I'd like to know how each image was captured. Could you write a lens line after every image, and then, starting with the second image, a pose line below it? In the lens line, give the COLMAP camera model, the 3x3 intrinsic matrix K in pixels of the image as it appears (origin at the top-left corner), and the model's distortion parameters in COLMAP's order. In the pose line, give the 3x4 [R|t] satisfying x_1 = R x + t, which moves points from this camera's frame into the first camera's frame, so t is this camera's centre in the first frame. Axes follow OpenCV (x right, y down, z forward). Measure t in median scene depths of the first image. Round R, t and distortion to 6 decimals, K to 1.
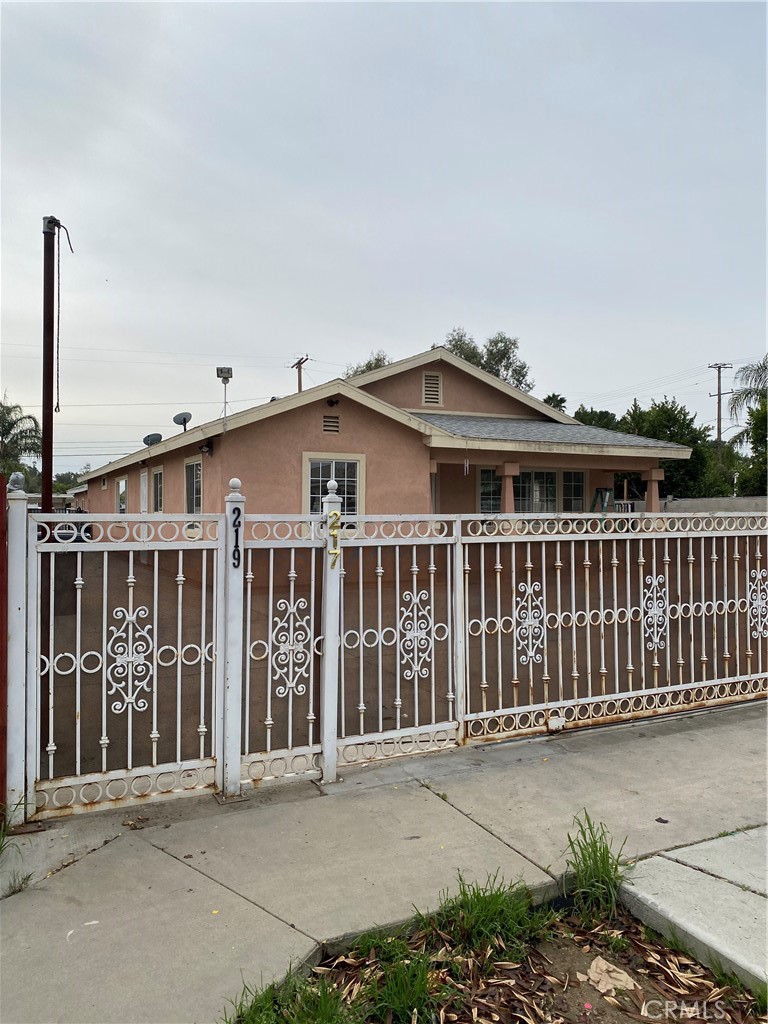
lens RADIAL K [[790.4, 0, 384.0], [0, 790.4, 512.0], [0, 0, 1]] dist [0.026147, -0.003465]
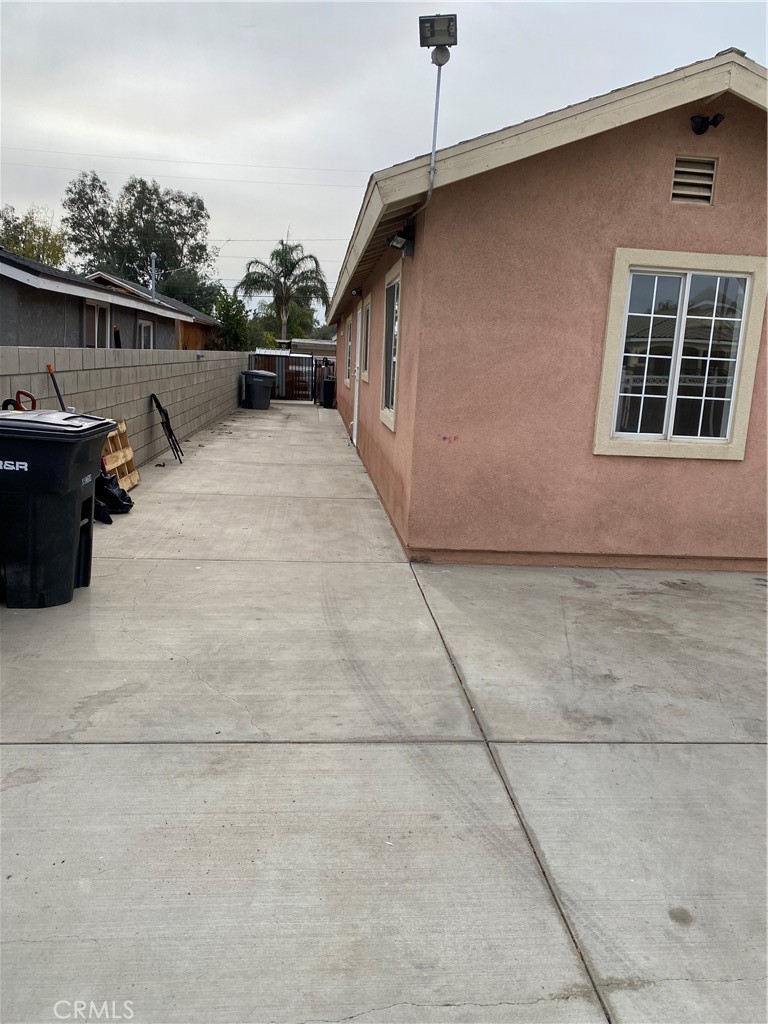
lens RADIAL K [[790.4, 0, 384.0], [0, 790.4, 512.0], [0, 0, 1]] dist [0.026147, -0.003465]
pose [[0.935912, 0.109387, -0.334818, -0.062597], [-0.047350, 0.981000, 0.188141, -0.011837], [0.349037, -0.160230, 0.923309, 0.551834]]
